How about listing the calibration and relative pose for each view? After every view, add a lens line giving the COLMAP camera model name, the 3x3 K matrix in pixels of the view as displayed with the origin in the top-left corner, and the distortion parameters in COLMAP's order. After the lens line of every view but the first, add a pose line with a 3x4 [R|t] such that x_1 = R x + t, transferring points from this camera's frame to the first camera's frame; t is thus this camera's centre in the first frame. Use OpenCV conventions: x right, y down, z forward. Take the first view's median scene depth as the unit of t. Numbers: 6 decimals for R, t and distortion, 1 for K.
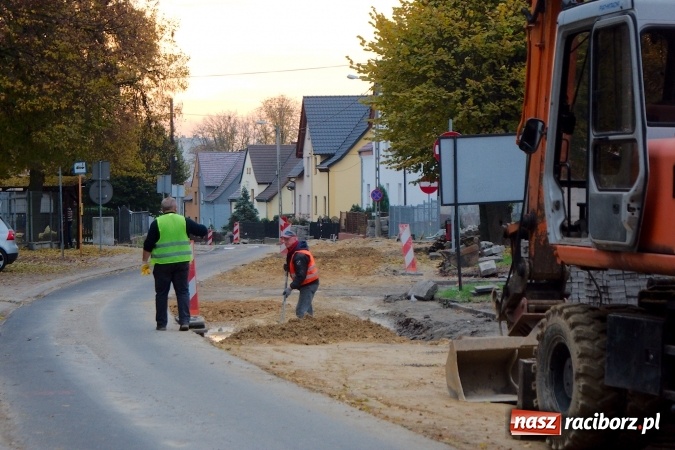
lens RADIAL K [[1401.8, 0, 337.5], [0, 1401.8, 225.0], [0, 0, 1]] dist [0.001283, -0.066088]
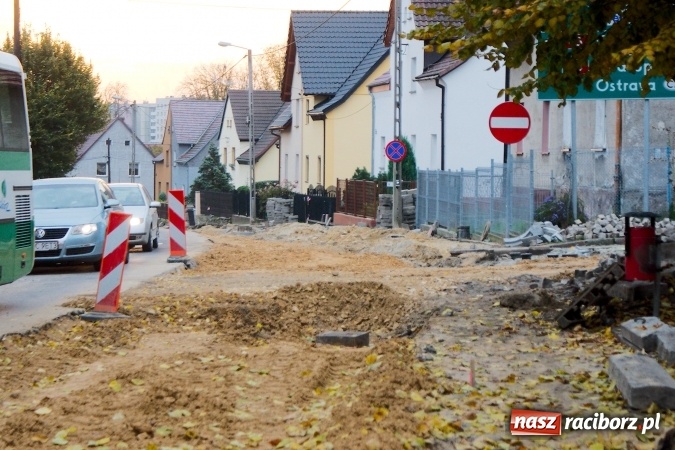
lens RADIAL K [[1401.8, 0, 337.5], [0, 1401.8, 225.0], [0, 0, 1]] dist [0.001283, -0.066088]
pose [[0.999821, 0.013883, -0.012877, 0.015948], [-0.013567, 0.999612, 0.024315, -0.006389], [0.013210, -0.024136, 0.999621, 0.566448]]
